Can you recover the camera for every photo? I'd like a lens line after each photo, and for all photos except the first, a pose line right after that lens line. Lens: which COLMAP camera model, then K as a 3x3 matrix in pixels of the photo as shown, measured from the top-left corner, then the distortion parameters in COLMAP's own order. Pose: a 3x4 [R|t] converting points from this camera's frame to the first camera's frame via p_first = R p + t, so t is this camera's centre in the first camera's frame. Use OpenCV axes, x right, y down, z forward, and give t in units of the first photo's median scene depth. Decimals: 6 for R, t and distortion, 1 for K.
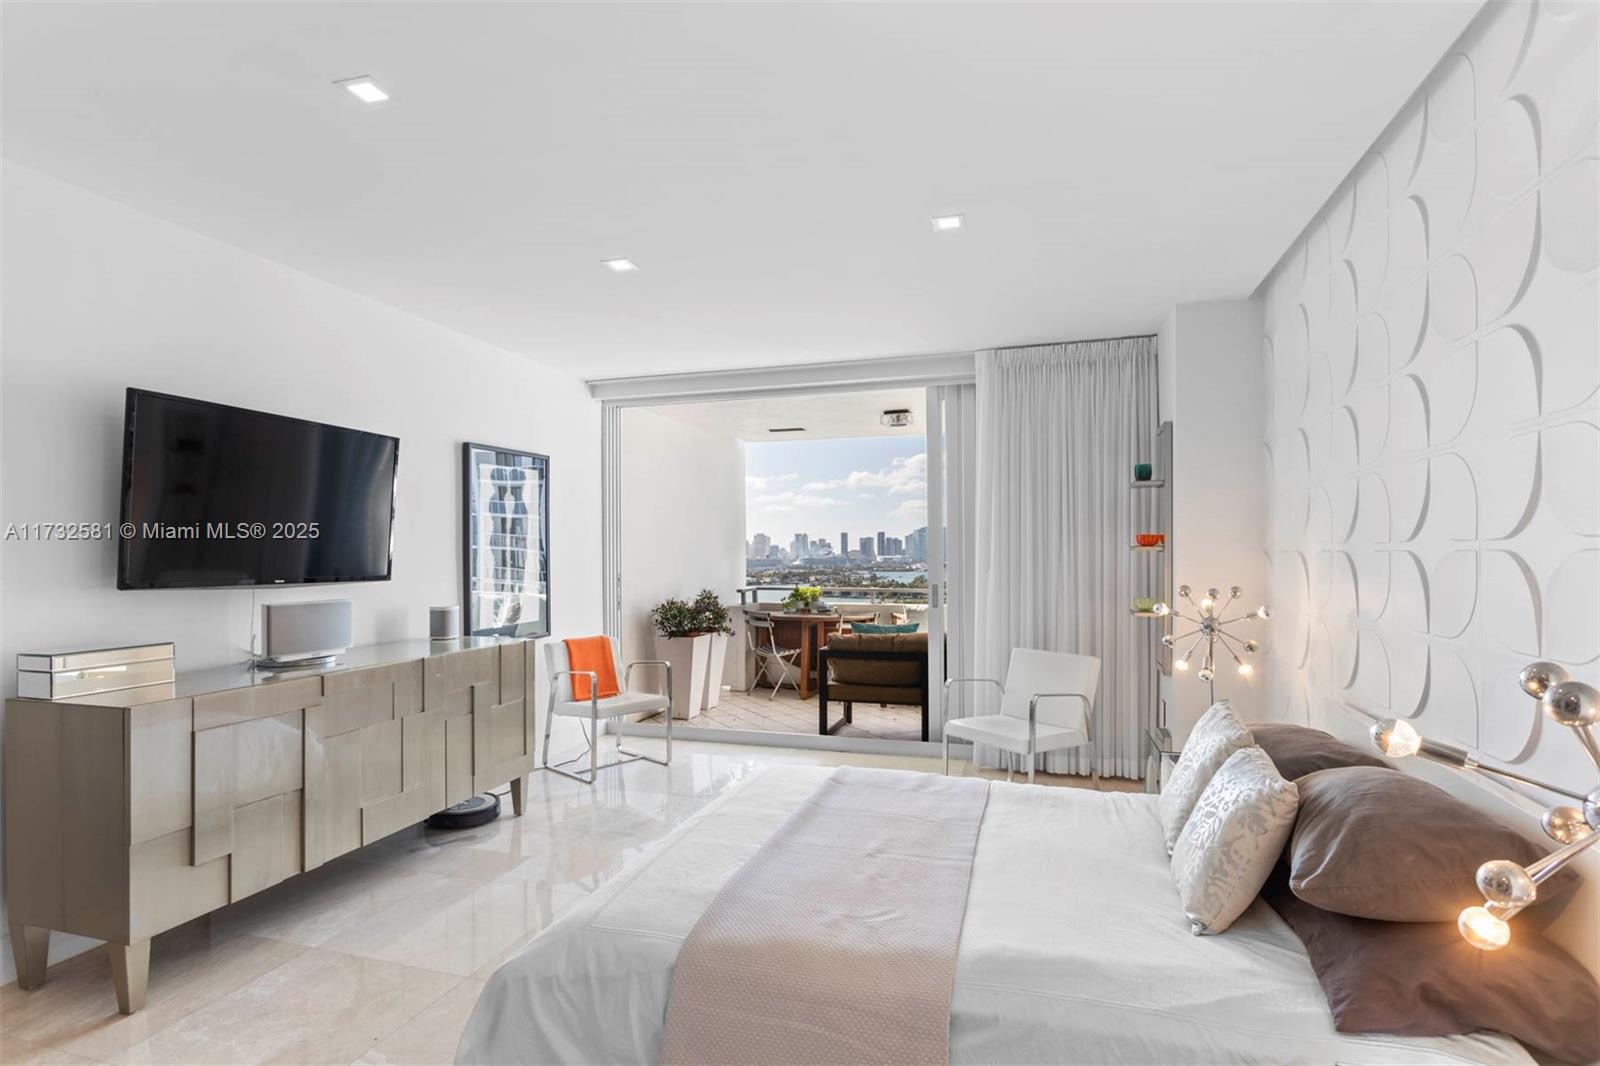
lens RADIAL K [[792.0, 0, 808.9], [0, 792.0, 548.7], [0, 0, 1]] dist [-0.005309, 0.003117]
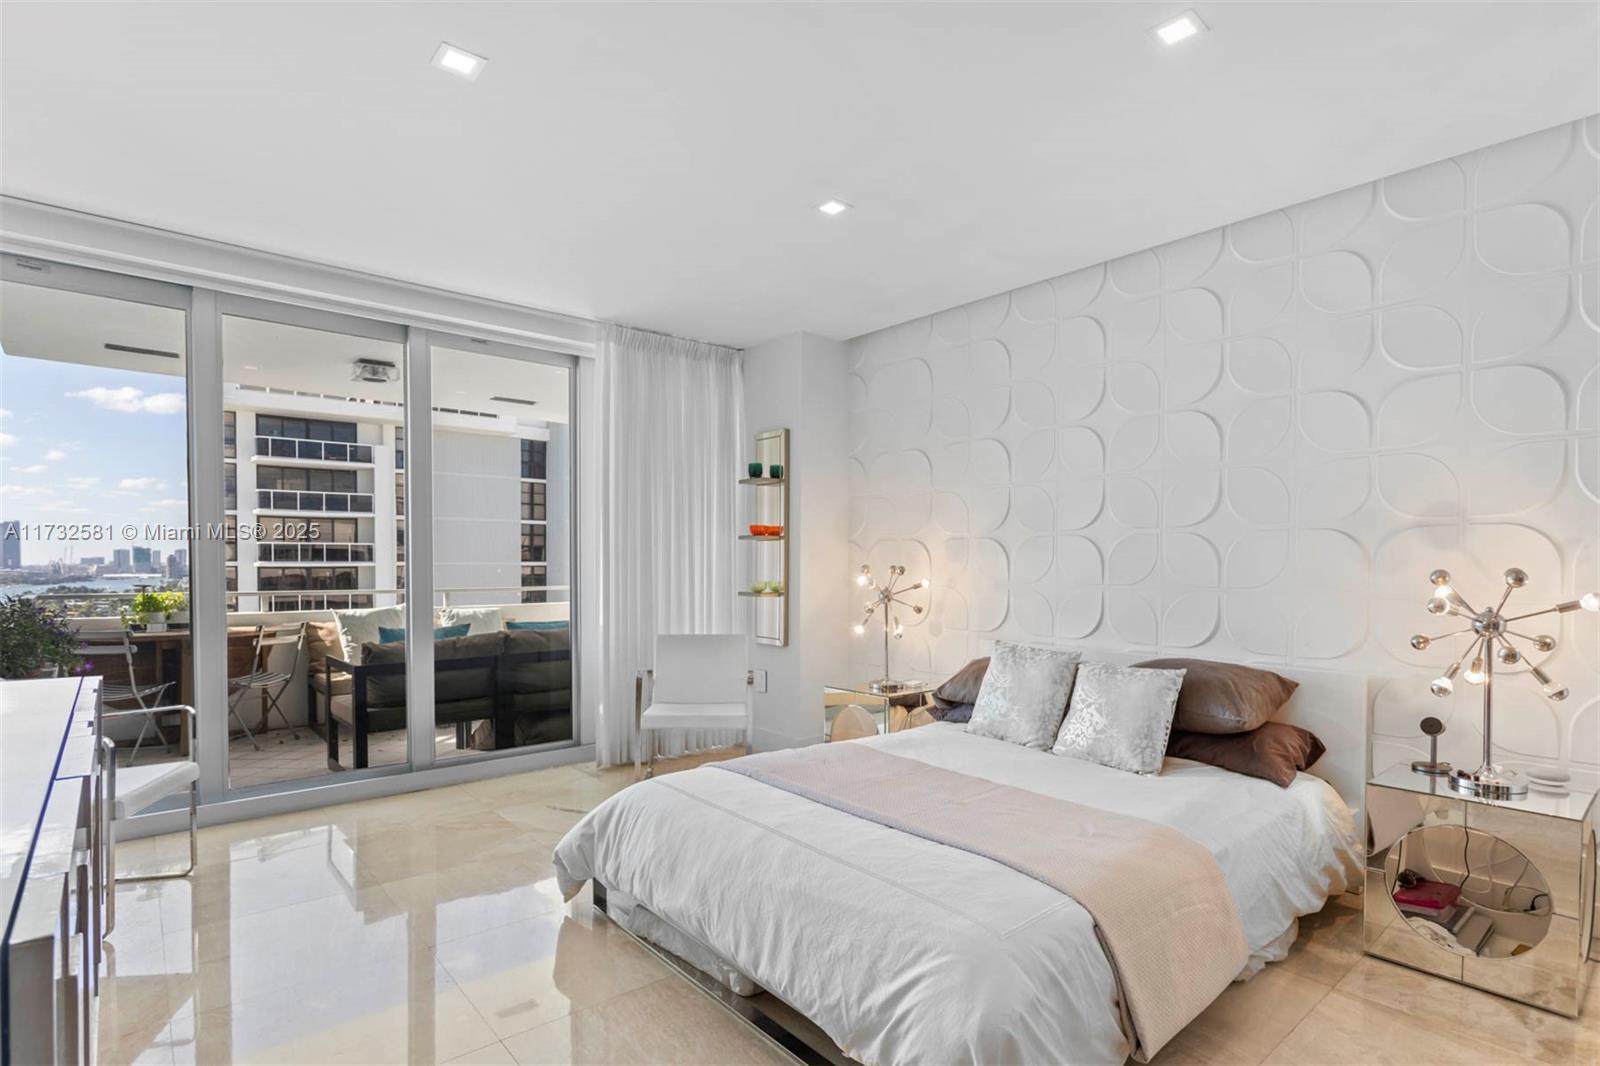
lens RADIAL K [[792.0, 0, 794.3], [0, 792.0, 575.0], [0, 0, 1]] dist [-0.005309, 0.003117]
pose [[0.539407, -0.007158, 0.842015, -0.385223], [-0.008342, 0.999869, 0.013844, 0.028222], [-0.842004, -0.014492, 0.539277, 0.256864]]
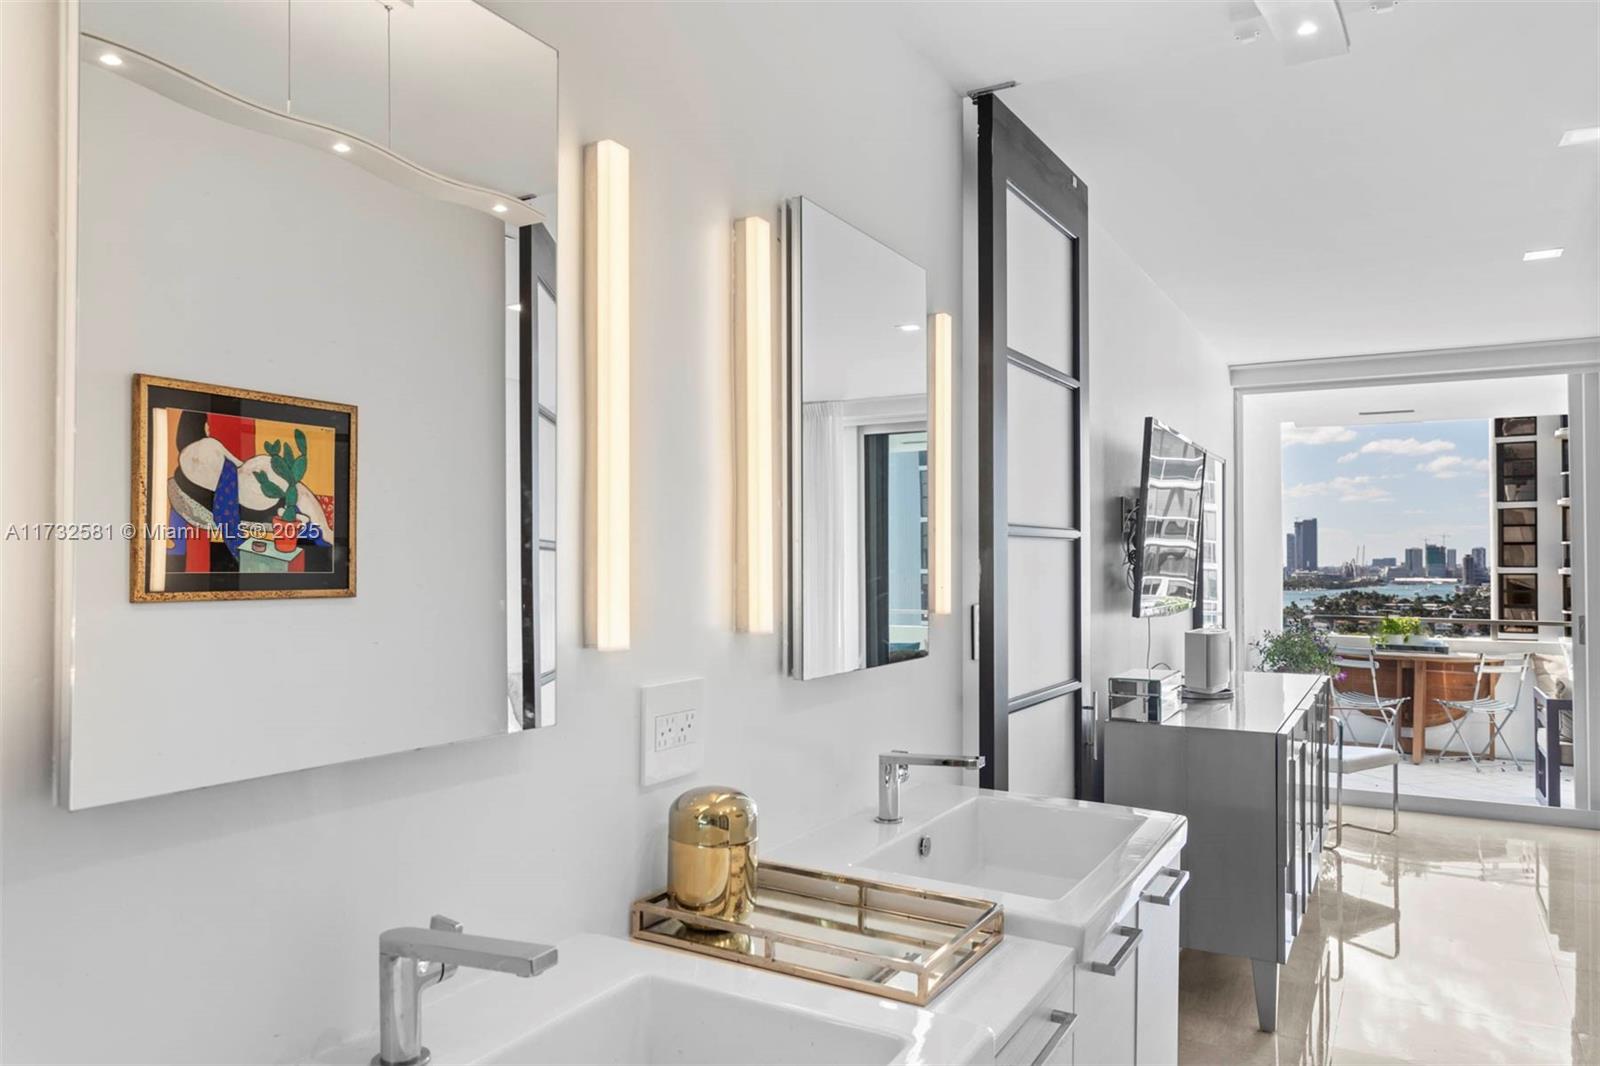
lens RADIAL K [[1107.2, 0, 799.9], [0, 1107.2, 543.9], [0, 0, 1]] dist [0.006467, 0.003560]
pose [[0.977844, 0.001785, -0.209326, -0.477654], [-0.003996, 0.999941, -0.010138, -0.011844], [0.209296, 0.010750, 0.977793, -0.227950]]
